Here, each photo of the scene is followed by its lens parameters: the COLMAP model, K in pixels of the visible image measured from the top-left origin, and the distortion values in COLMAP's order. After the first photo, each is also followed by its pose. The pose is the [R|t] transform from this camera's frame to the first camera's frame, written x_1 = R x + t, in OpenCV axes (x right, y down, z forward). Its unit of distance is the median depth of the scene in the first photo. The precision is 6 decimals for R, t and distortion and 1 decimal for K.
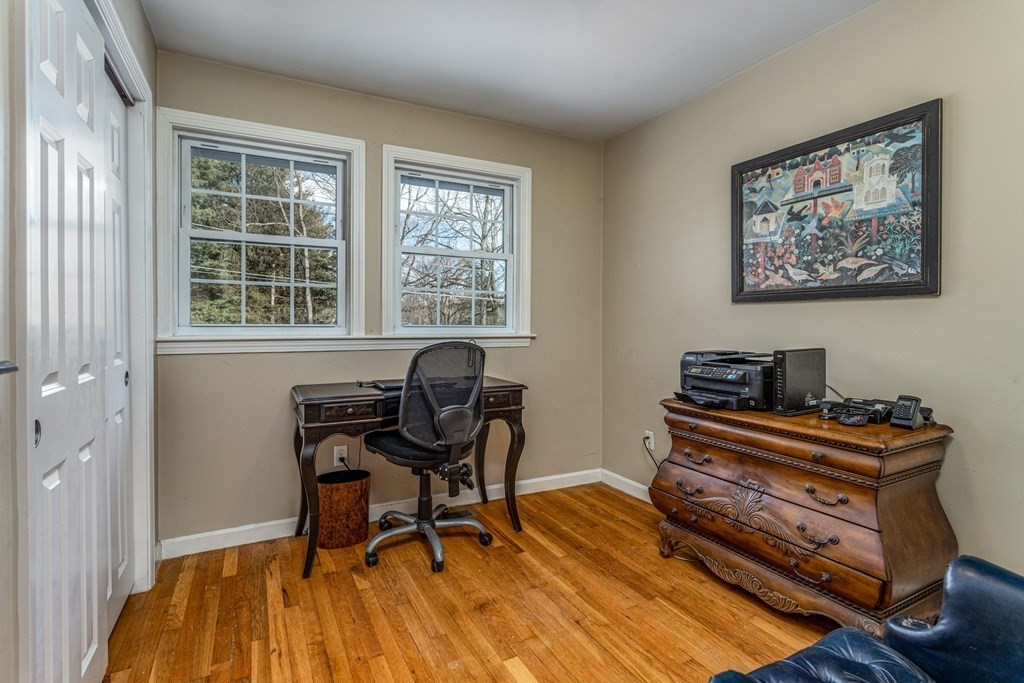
lens RADIAL K [[487.9, 0, 507.6], [0, 487.9, 341.1], [0, 0, 1]] dist [0.000567, 0.000258]
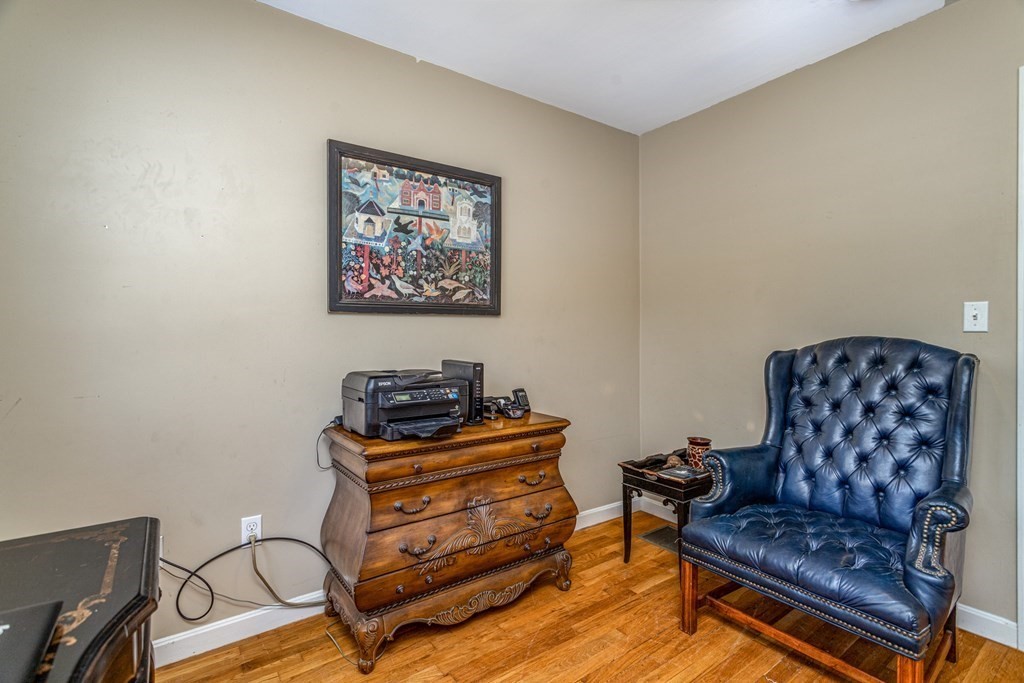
lens RADIAL K [[487.9, 0, 507.6], [0, 487.9, 341.1], [0, 0, 1]] dist [0.000567, 0.000258]
pose [[-0.134140, -0.021705, 0.990725, -0.434625], [0.038116, 0.998907, 0.027045, -0.049031], [-0.990229, 0.041390, -0.133166, 0.971094]]
